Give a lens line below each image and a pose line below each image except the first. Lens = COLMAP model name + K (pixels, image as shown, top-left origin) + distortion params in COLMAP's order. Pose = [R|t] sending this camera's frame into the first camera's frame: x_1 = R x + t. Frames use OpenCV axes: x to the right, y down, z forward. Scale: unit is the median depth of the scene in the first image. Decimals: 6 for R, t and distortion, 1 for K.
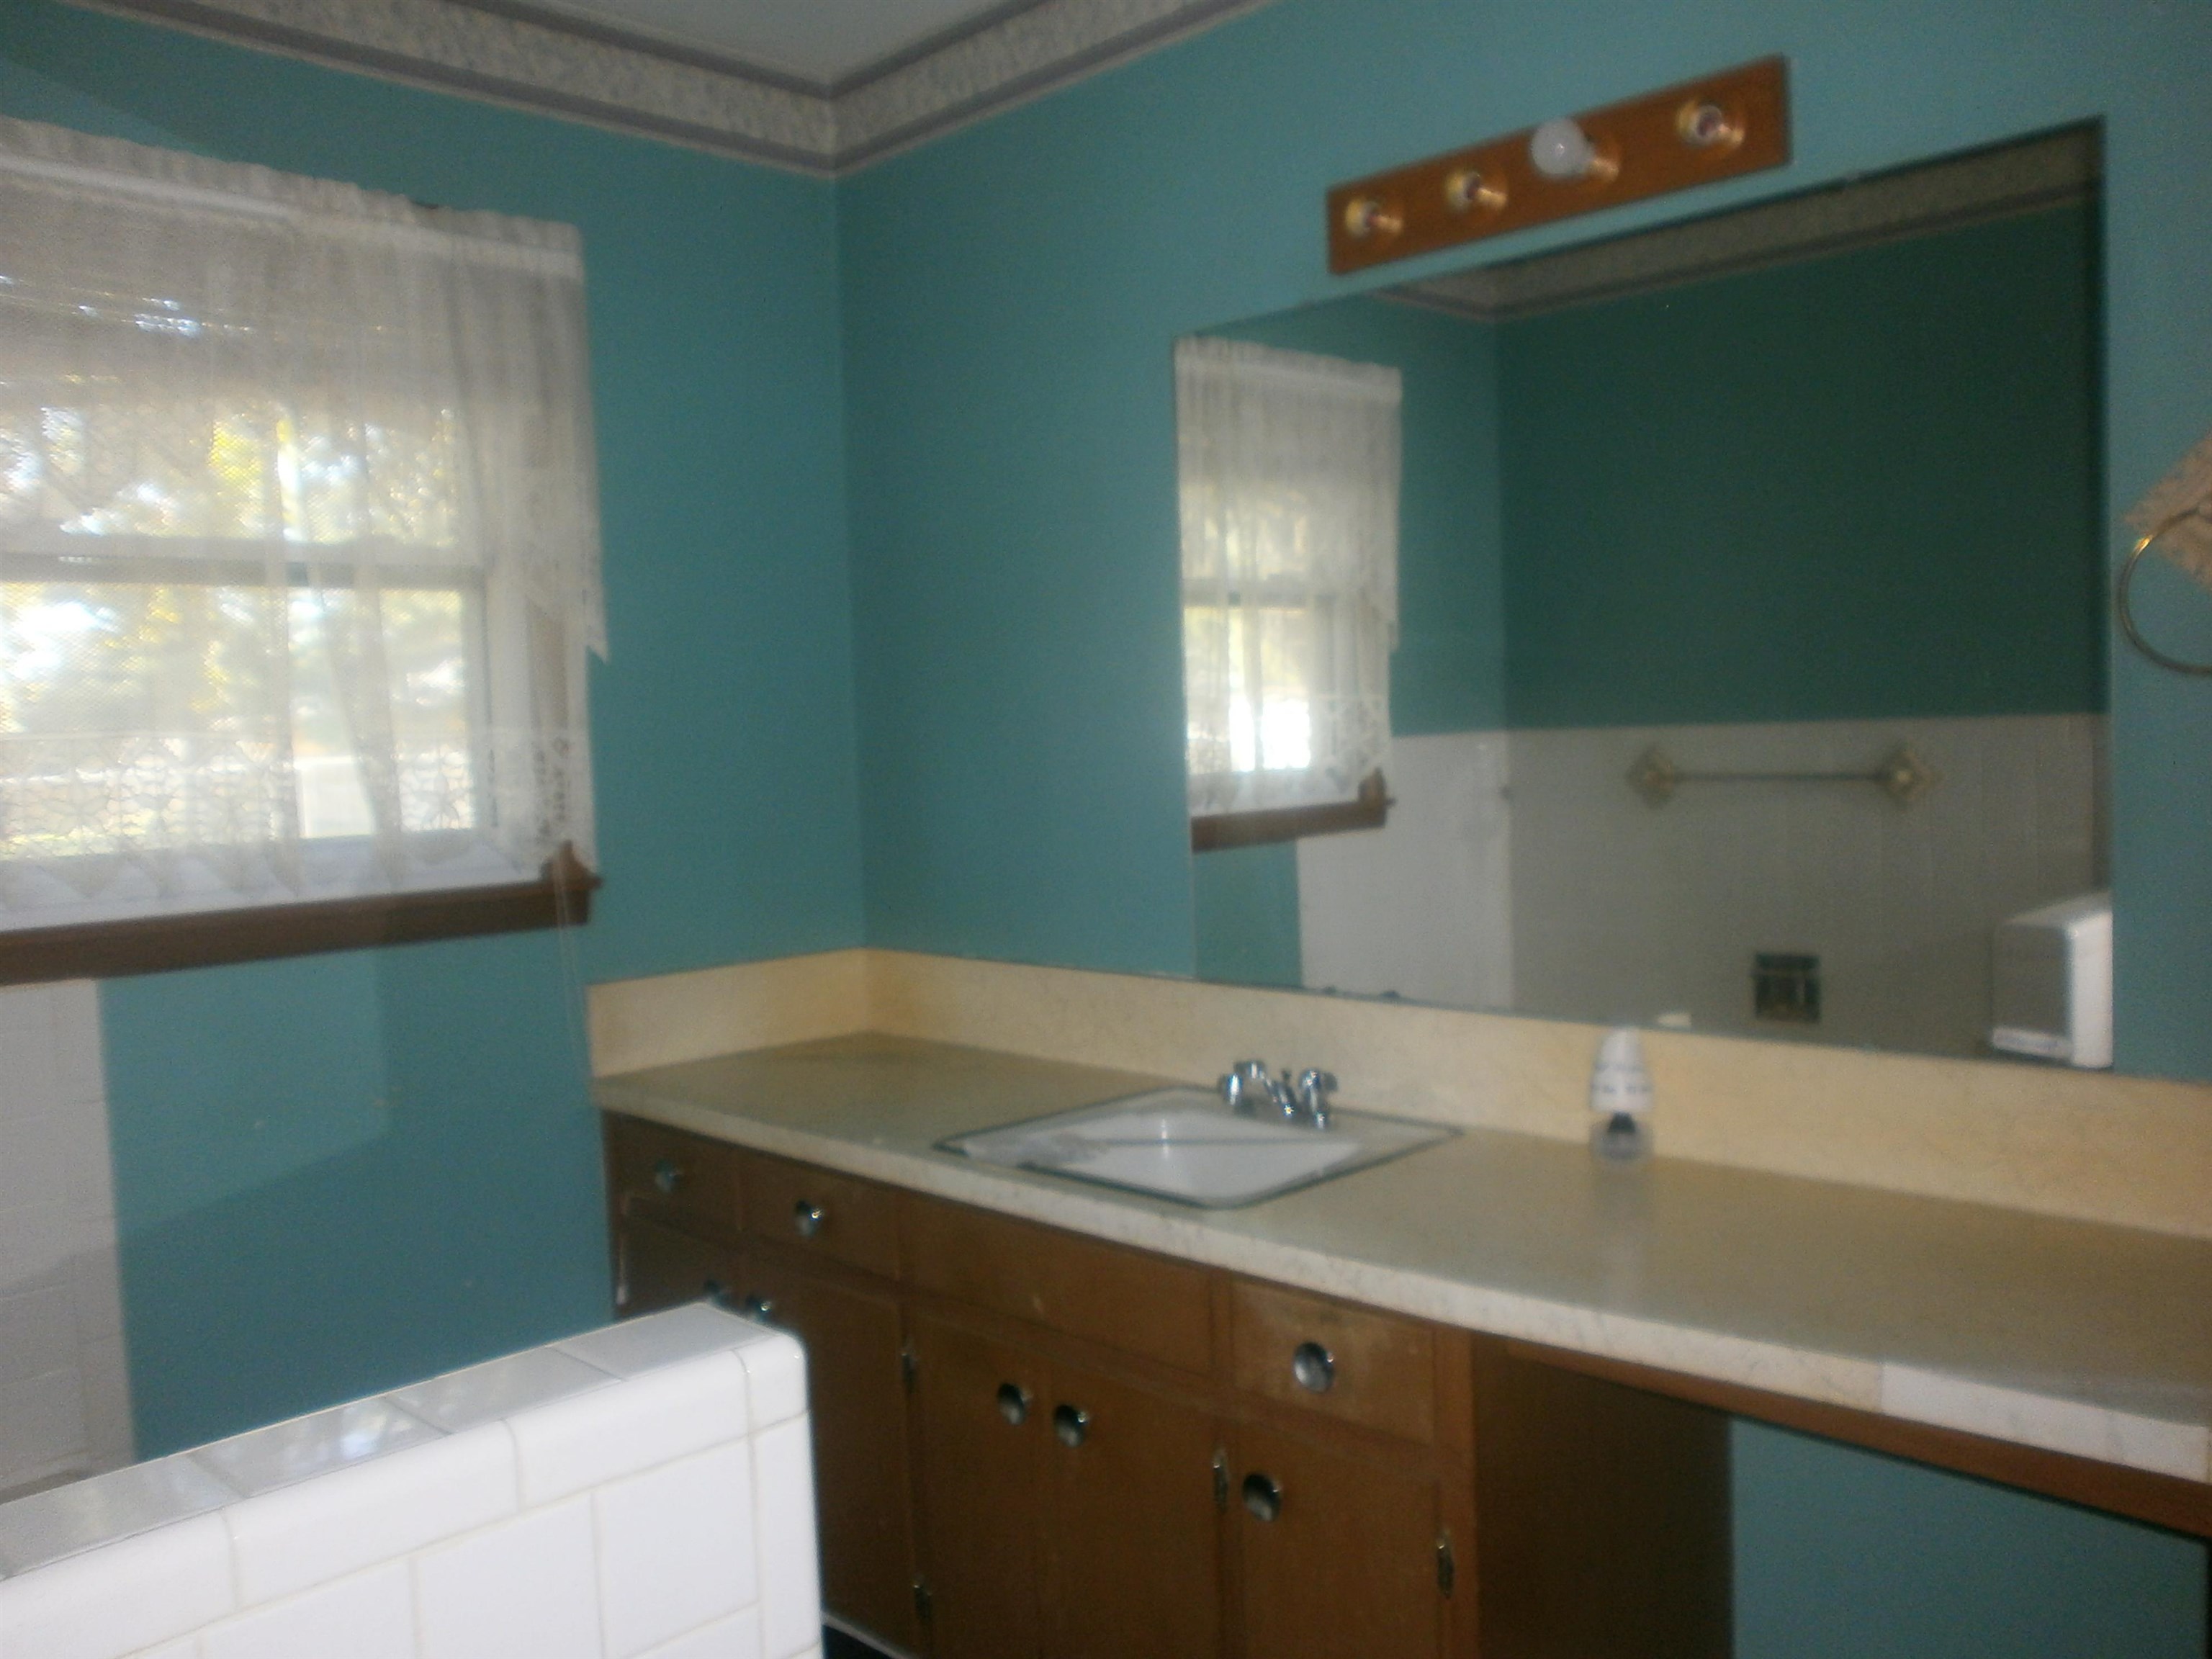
lens RADIAL K [[1773.4, 0, 1106.0], [0, 1773.4, 829.5], [0, 0, 1]] dist [-0.009291, 0.064072]
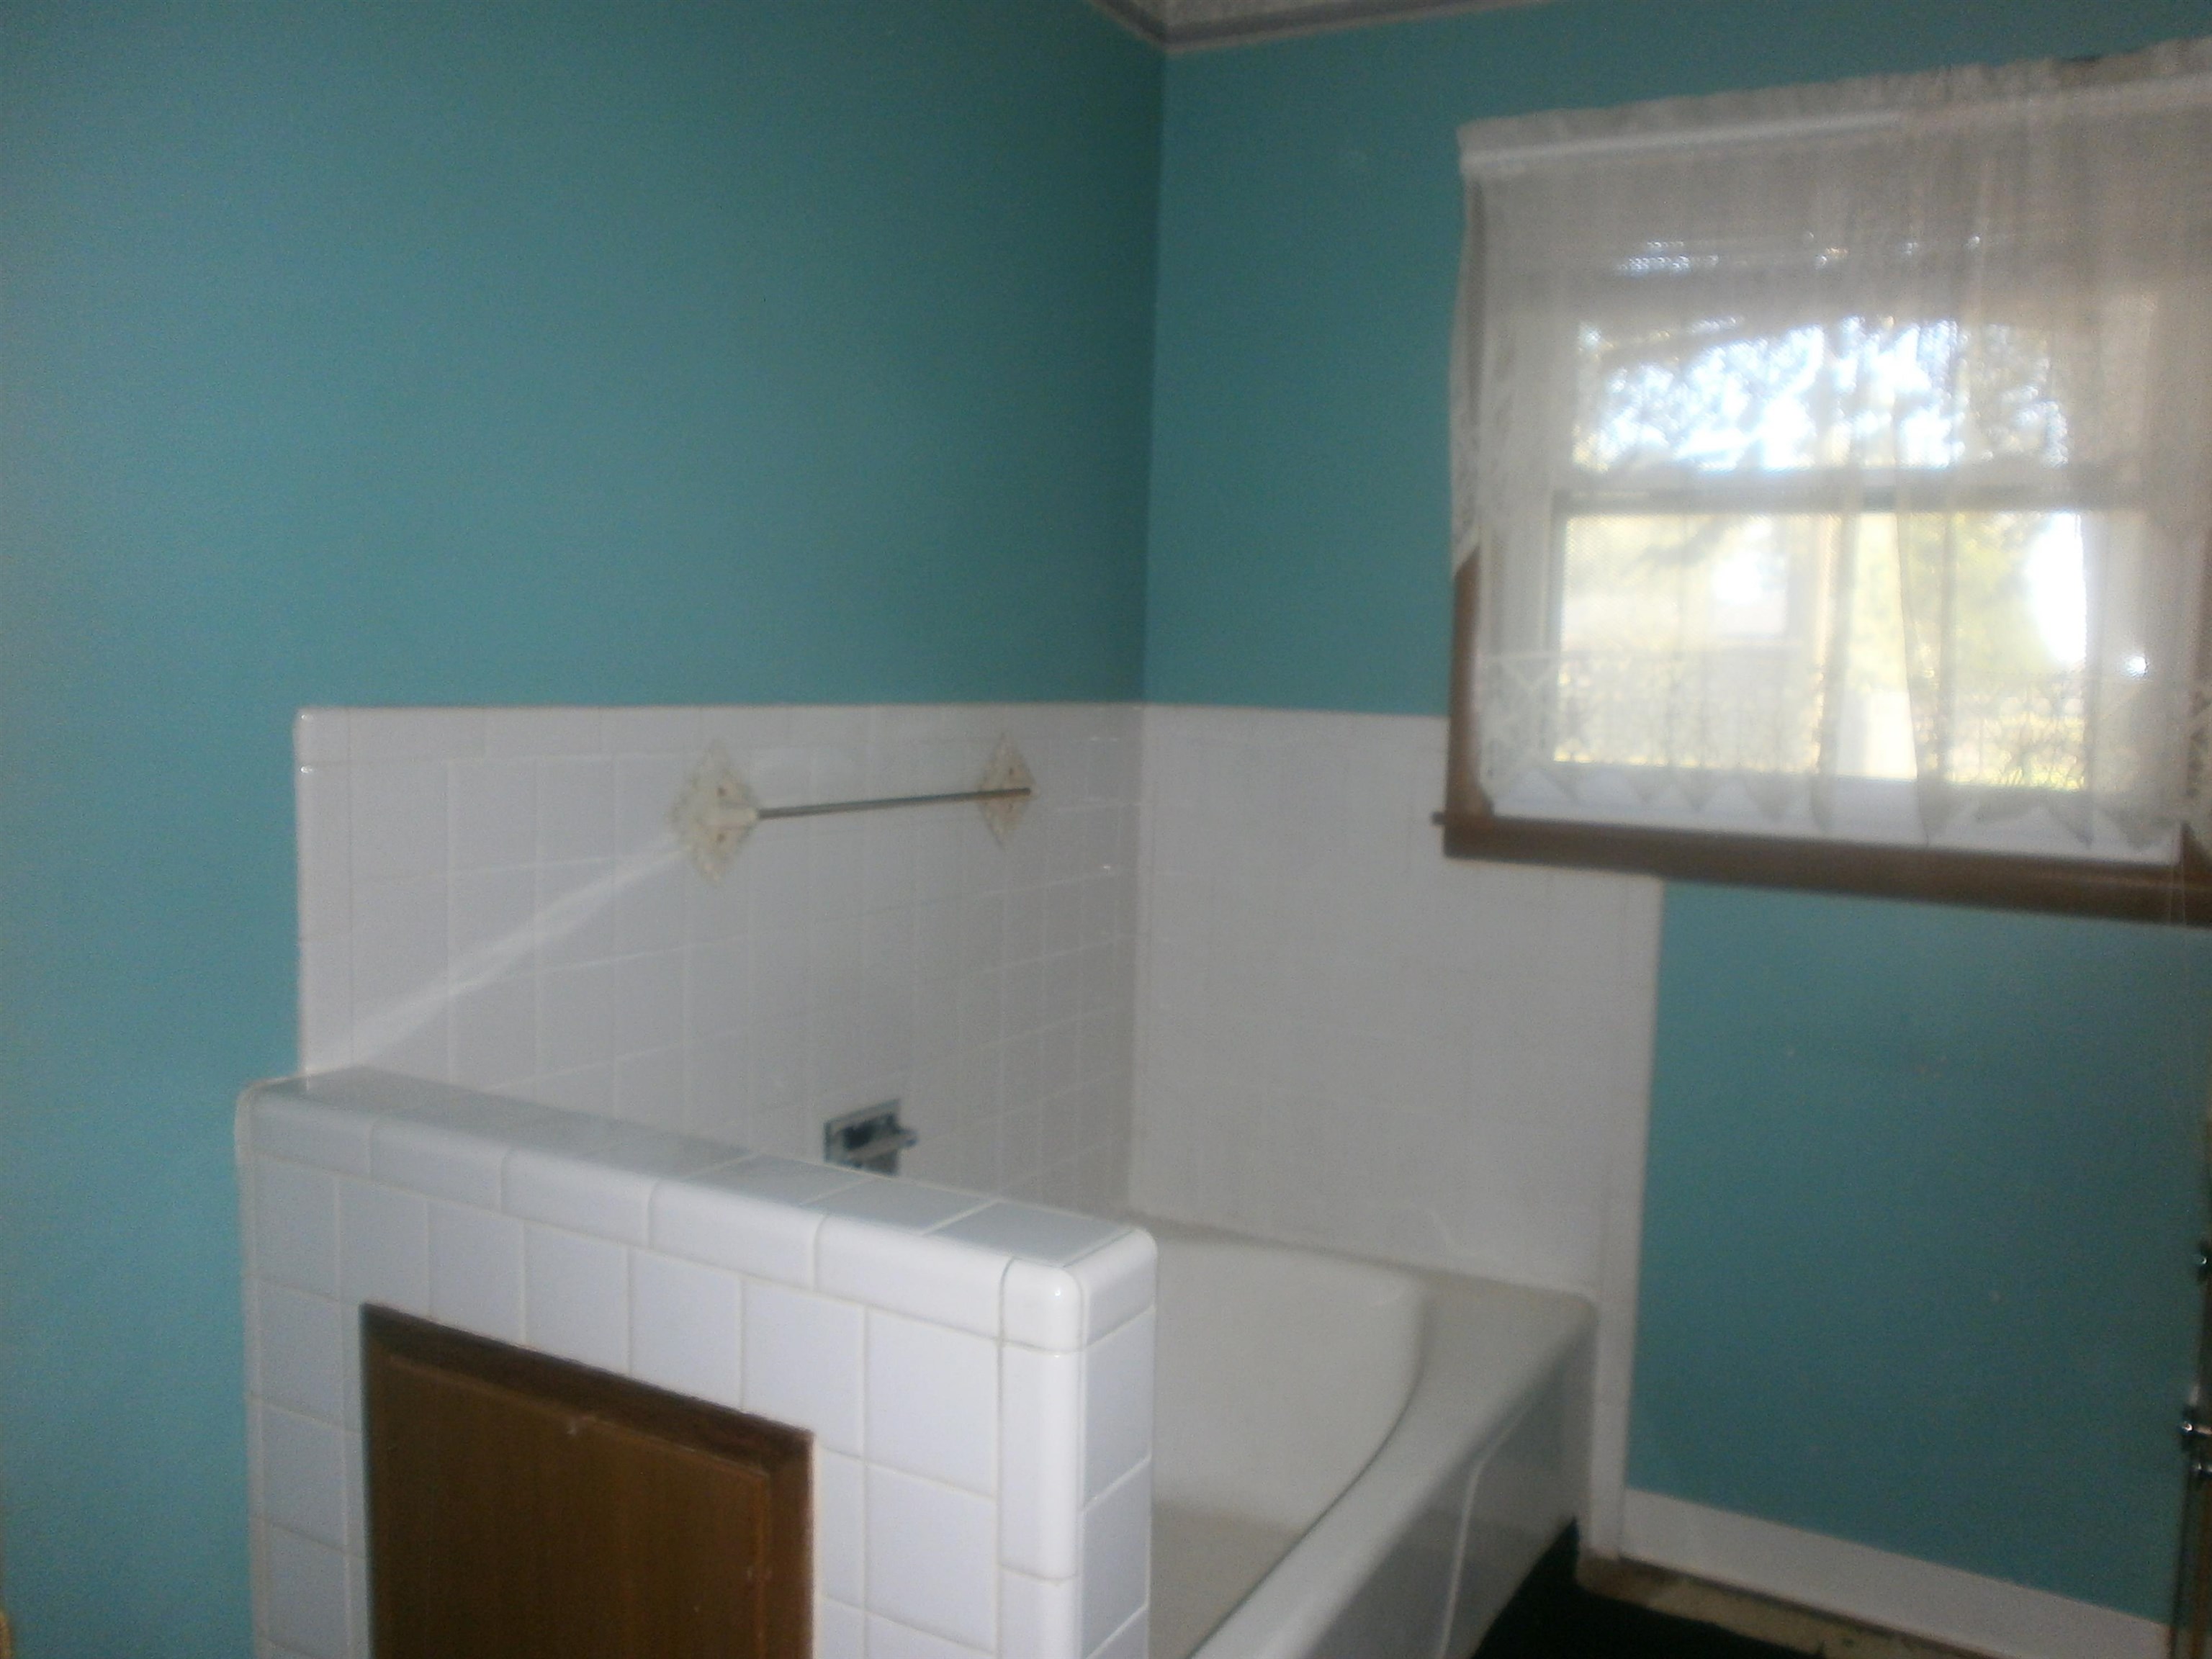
lens RADIAL K [[1781.2, 0, 1106.0], [0, 1781.2, 829.5], [0, 0, 1]] dist [-0.080799, 0.088948]
pose [[0.299884, 0.138911, -0.943808, 0.327747], [-0.101107, 0.988397, 0.113349, -0.032758], [0.948603, 0.061434, 0.310449, 0.316984]]
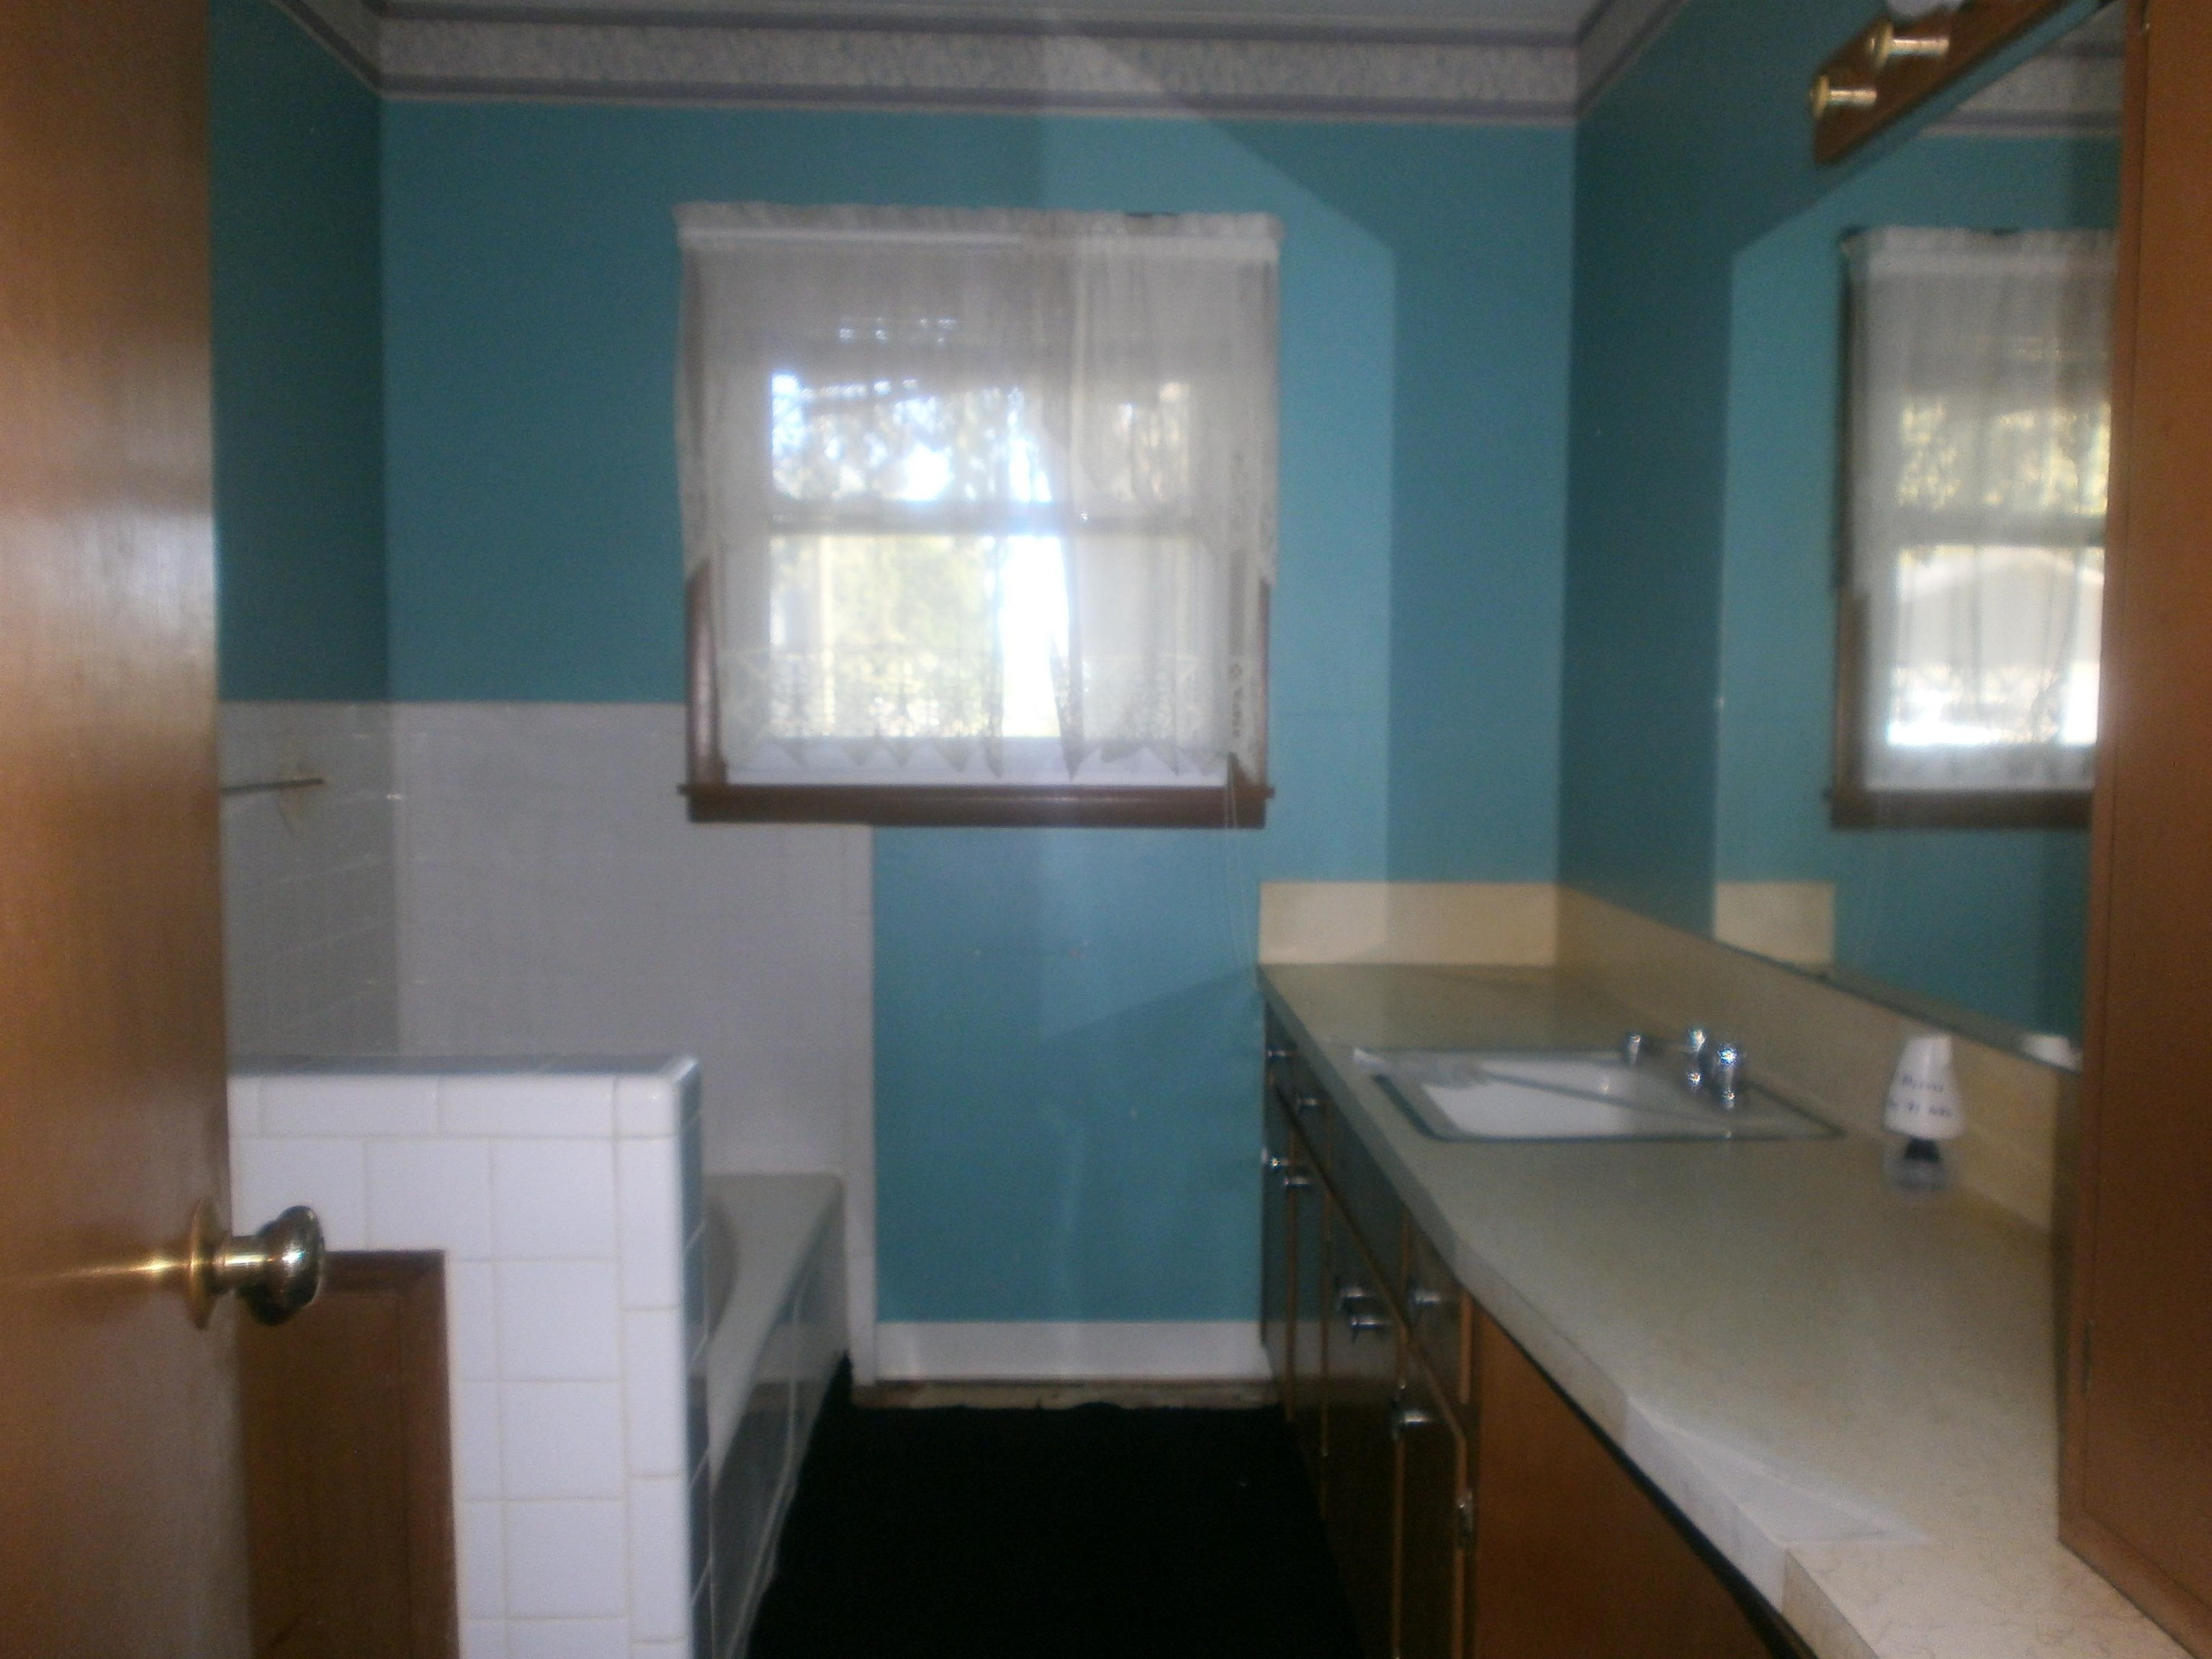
lens RADIAL K [[1739.0, 0, 1106.0], [0, 1739.0, 829.5], [0, 0, 1]] dist [-0.014738, -0.010765]
pose [[0.750988, 0.092107, -0.653860, 0.411786], [-0.075973, 0.995700, 0.053001, 0.001781], [0.655931, 0.009873, 0.754757, 0.103664]]
